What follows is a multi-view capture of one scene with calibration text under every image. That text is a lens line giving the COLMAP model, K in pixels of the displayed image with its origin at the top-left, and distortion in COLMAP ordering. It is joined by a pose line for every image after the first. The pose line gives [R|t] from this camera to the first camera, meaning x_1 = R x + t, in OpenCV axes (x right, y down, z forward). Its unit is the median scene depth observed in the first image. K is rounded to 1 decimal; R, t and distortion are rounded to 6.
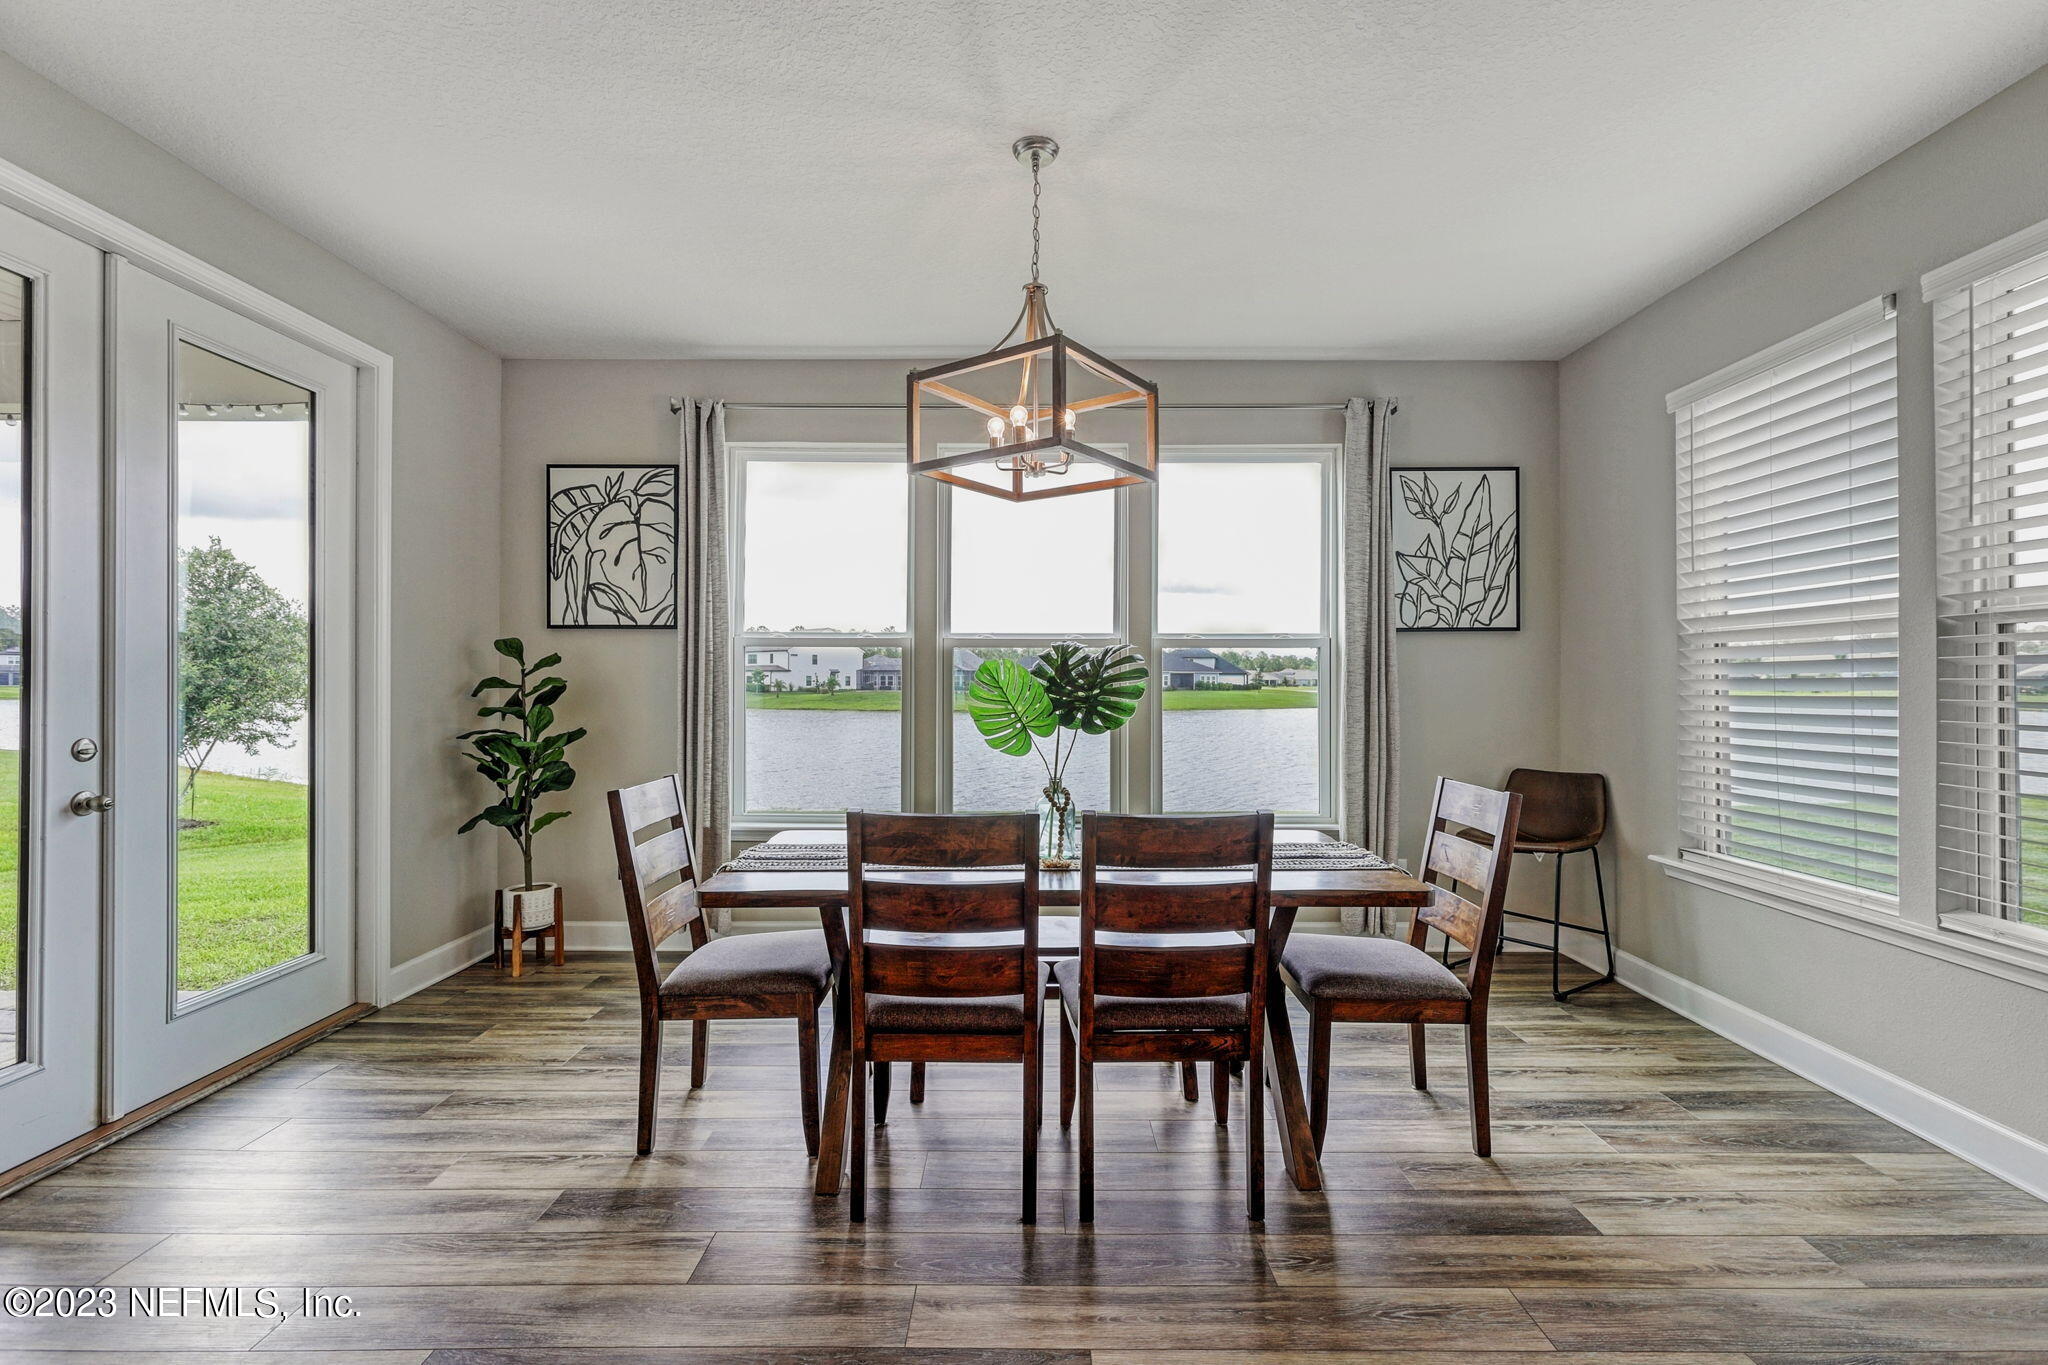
lens RADIAL K [[914.8, 0, 1025.7], [0, 914.8, 679.5], [0, 0, 1]] dist [0.003591, 0.001084]
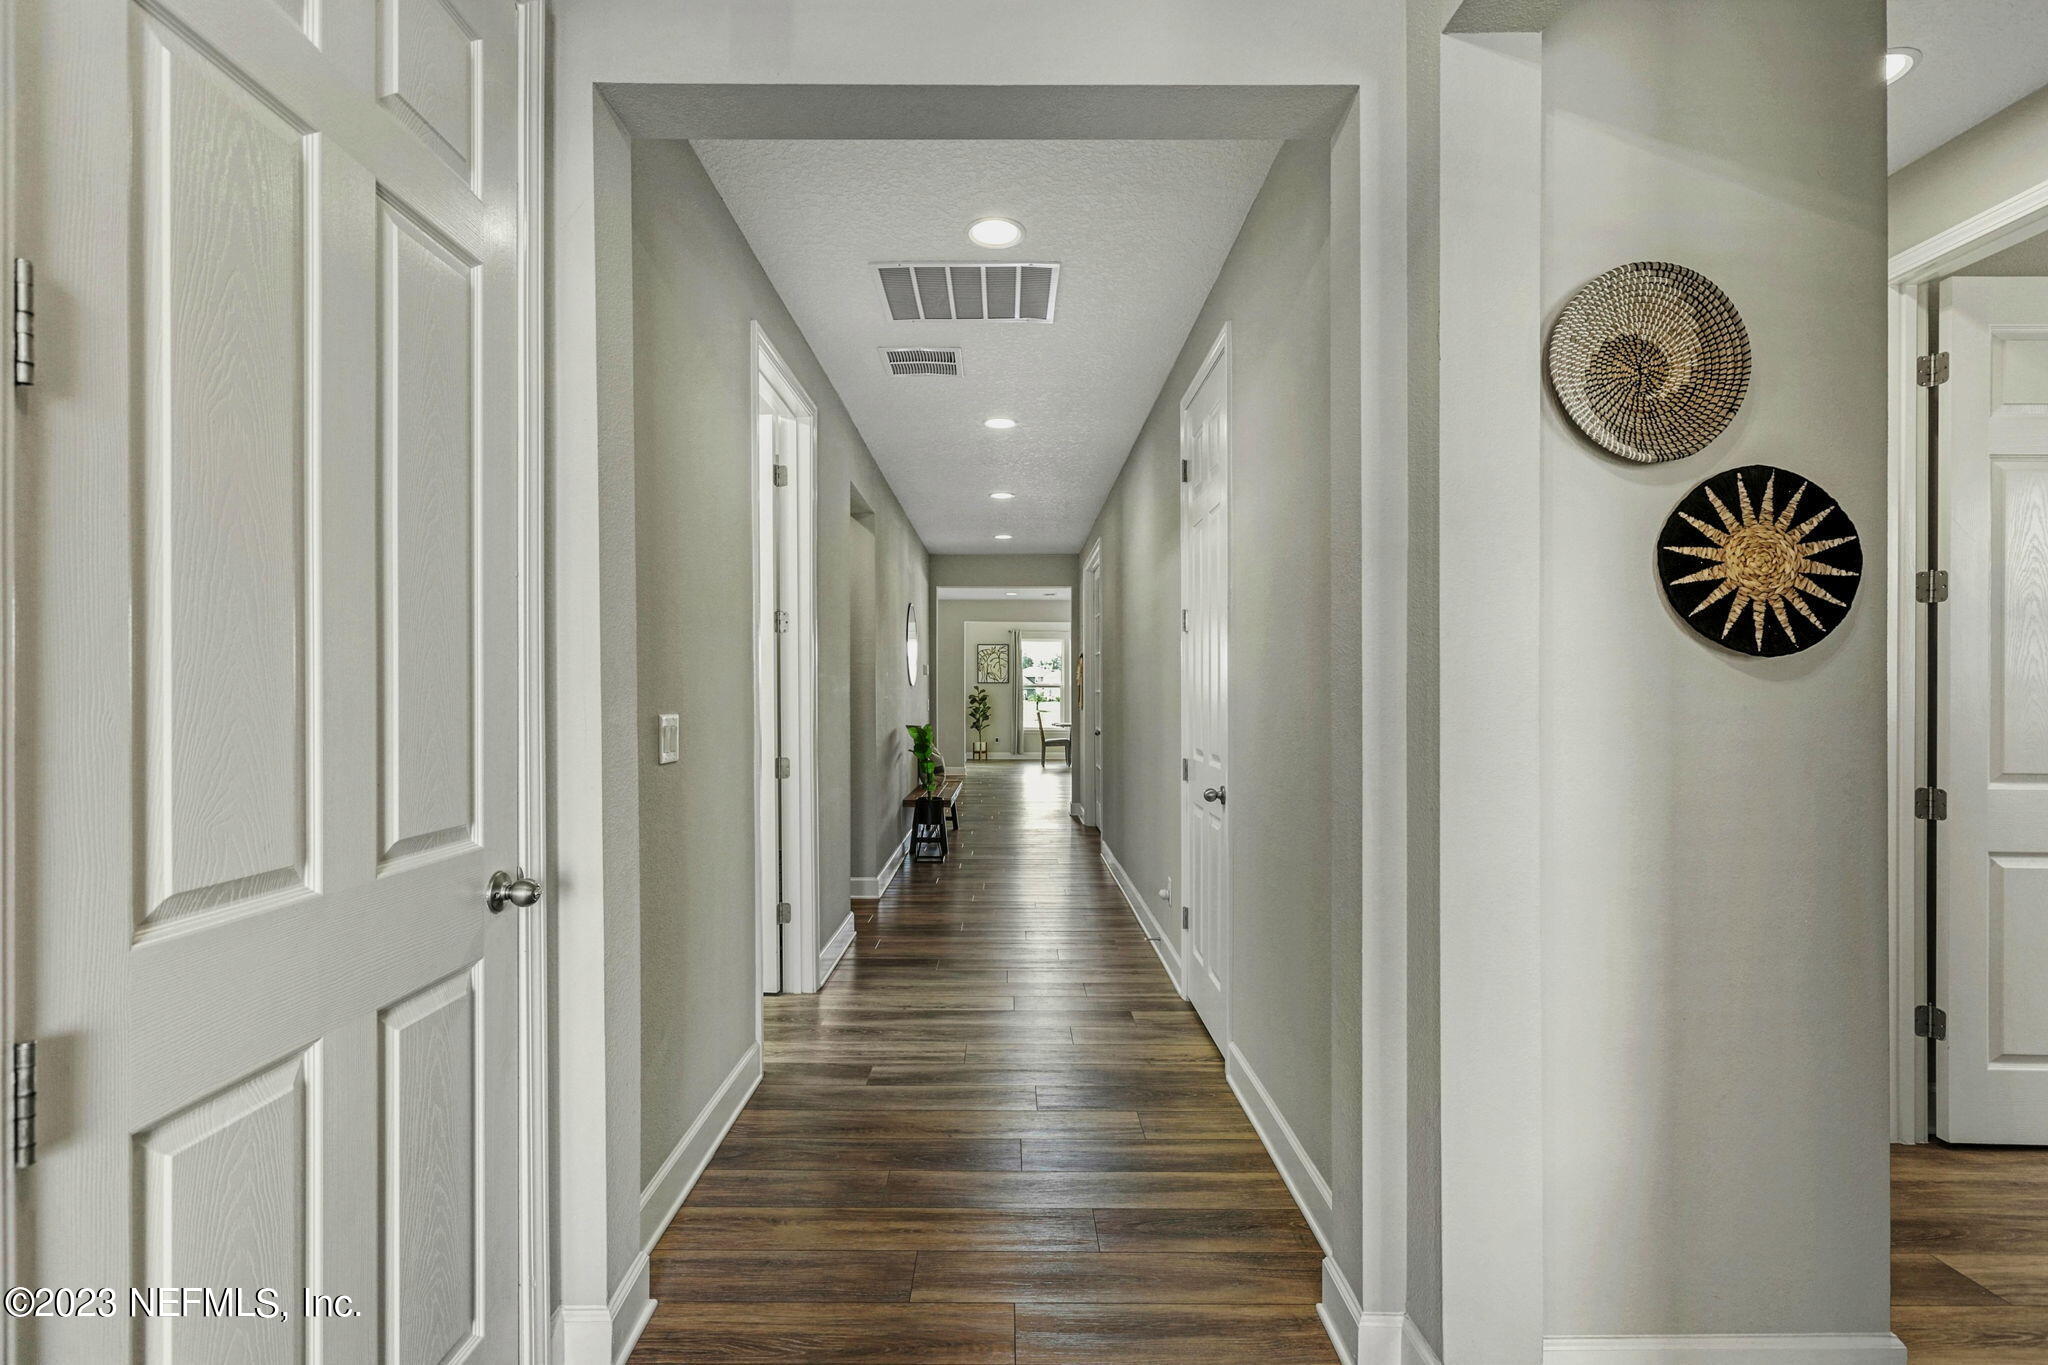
lens RADIAL K [[914.8, 0, 1019.7], [0, 914.8, 698.2], [0, 0, 1]] dist [0.003591, 0.001084]
pose [[0.999977, -0.003709, 0.005662, -0.376635], [0.003678, 0.999978, 0.005458, -0.008487], [-0.005682, -0.005437, 0.999969, -3.459356]]
